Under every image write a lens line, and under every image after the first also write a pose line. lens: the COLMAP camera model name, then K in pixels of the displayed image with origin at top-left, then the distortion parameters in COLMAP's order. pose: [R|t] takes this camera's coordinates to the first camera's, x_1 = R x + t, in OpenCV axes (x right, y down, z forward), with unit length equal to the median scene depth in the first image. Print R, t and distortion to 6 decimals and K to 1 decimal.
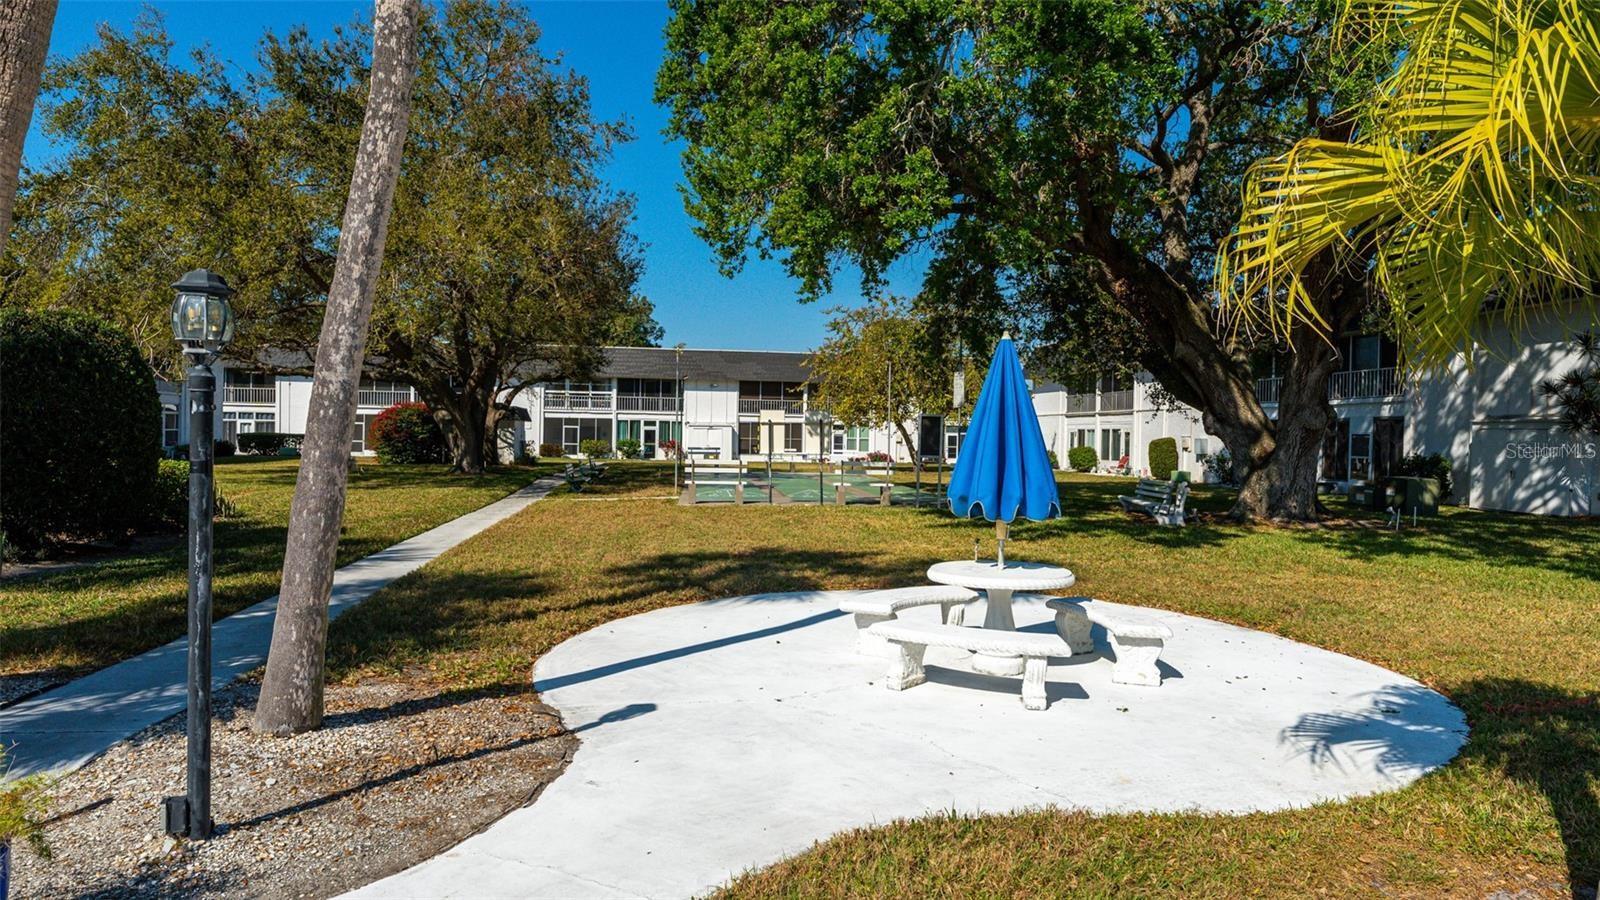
lens RADIAL K [[968.9, 0, 796.1], [0, 968.9, 454.0], [0, 0, 1]] dist [0.000721, 0.000313]
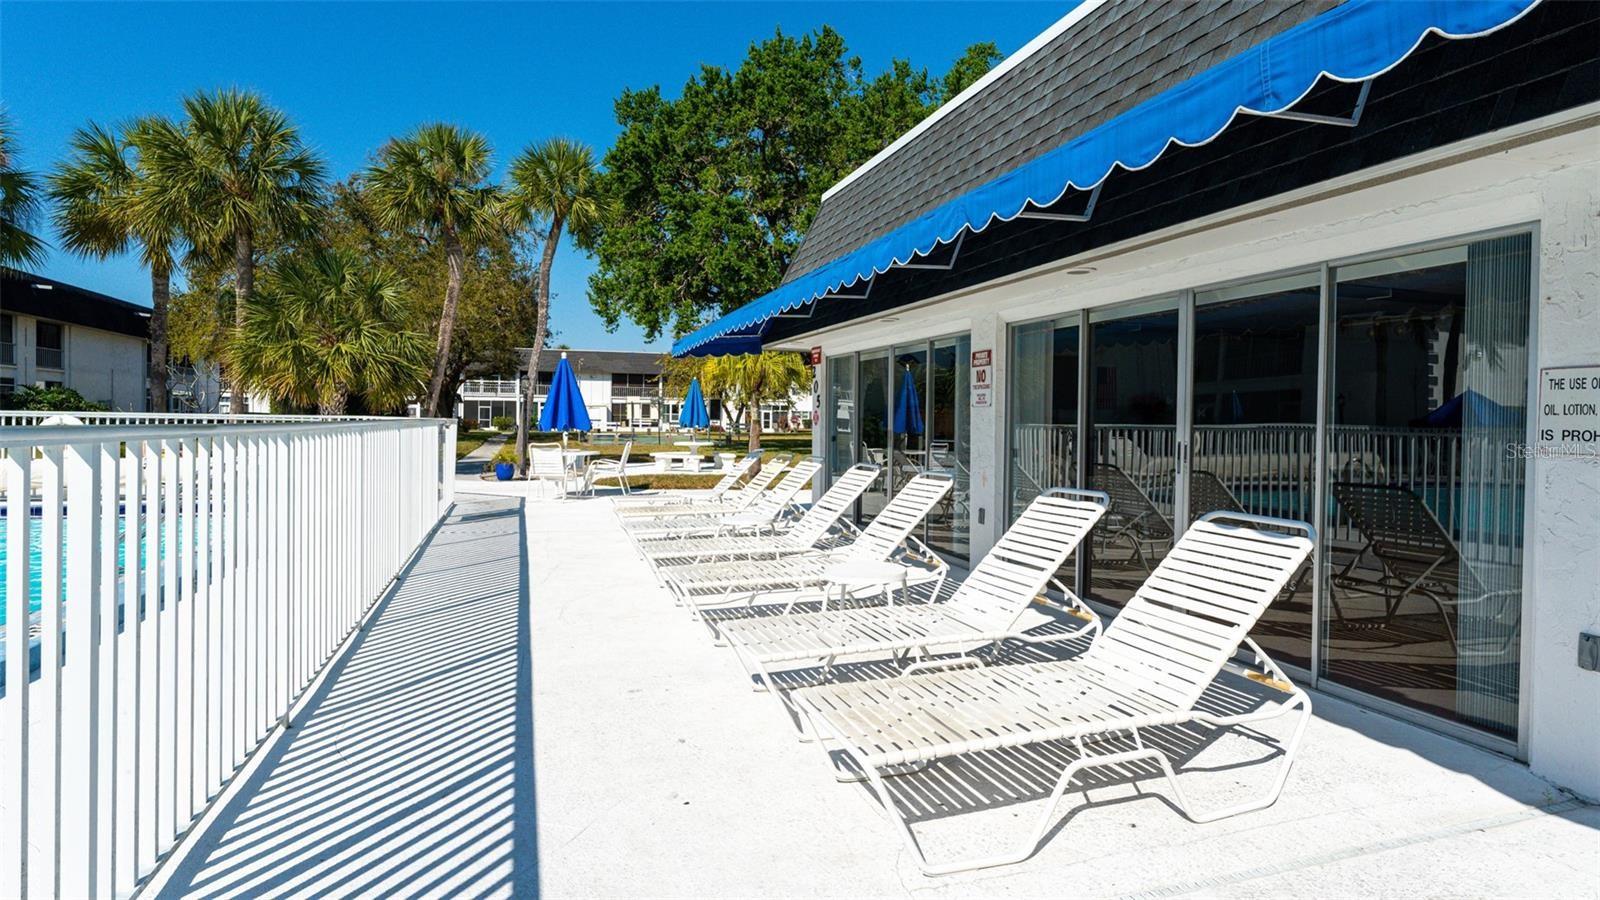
lens RADIAL K [[855.6, 0, 800.9], [0, 855.6, 437.8], [0, 0, 1]] dist [-0.001396, -0.000502]
pose [[0.986911, -0.009146, 0.161003, 0.010668], [0.008020, 0.999939, 0.007644, 0.009597], [-0.161063, -0.006253, 0.986924, -0.256240]]
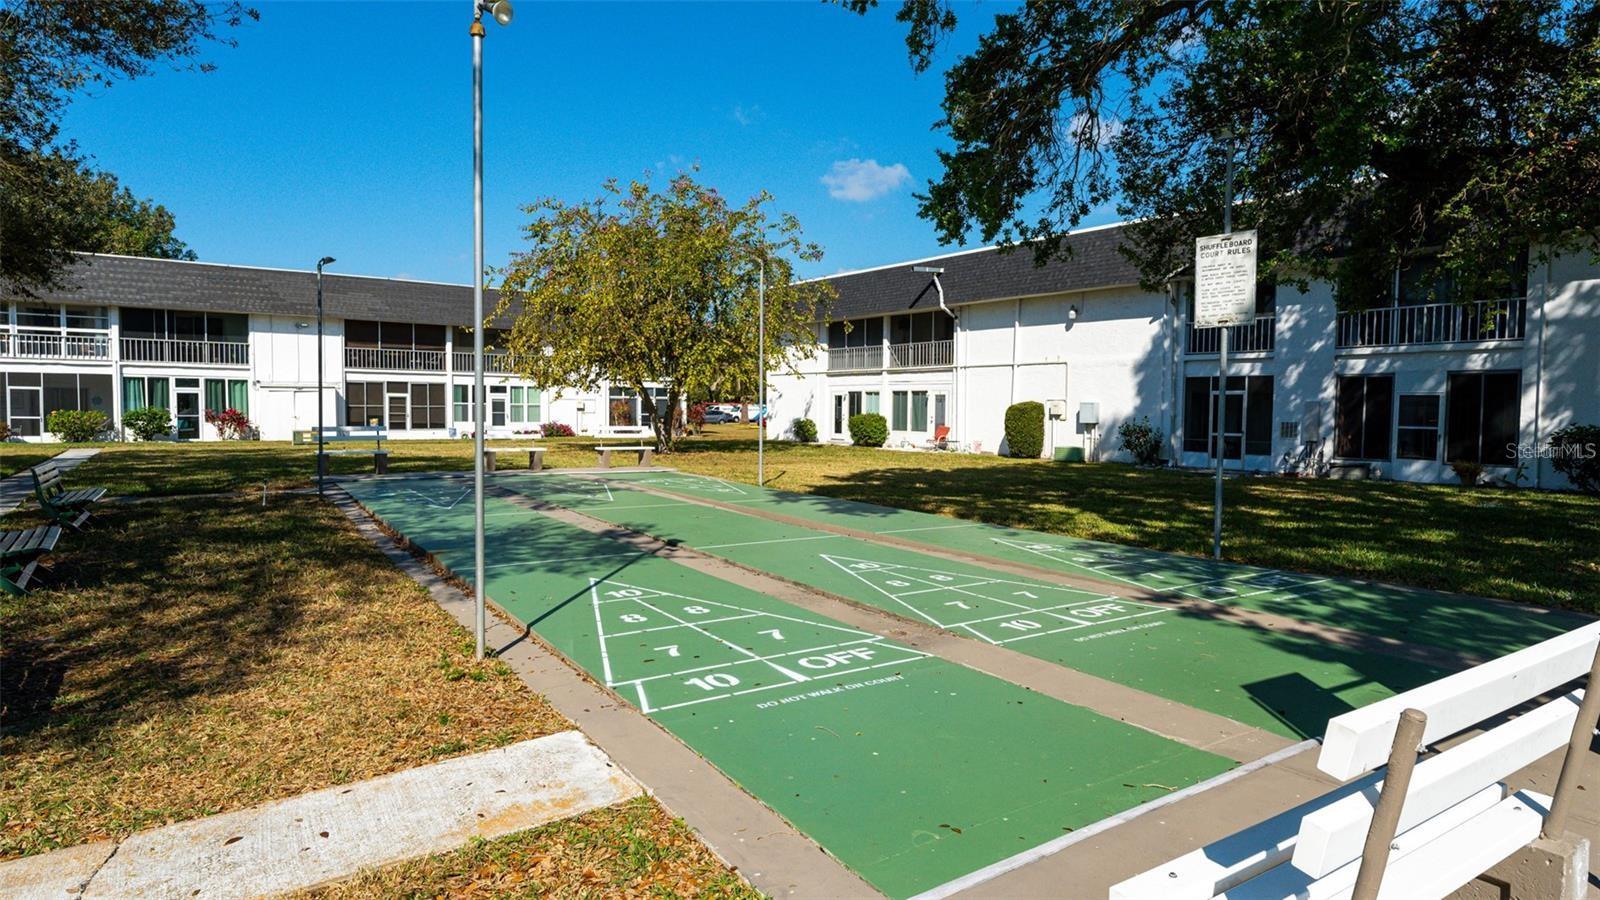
lens RADIAL K [[909.9, 0, 803.2], [0, 909.9, 443.3], [0, 0, 1]] dist [0.008375, 0.000862]
pose [[0.895212, -0.025566, 0.444906, -0.060435], [0.012769, 0.999415, 0.031738, -0.006441], [-0.445457, -0.022731, 0.895015, 0.305764]]
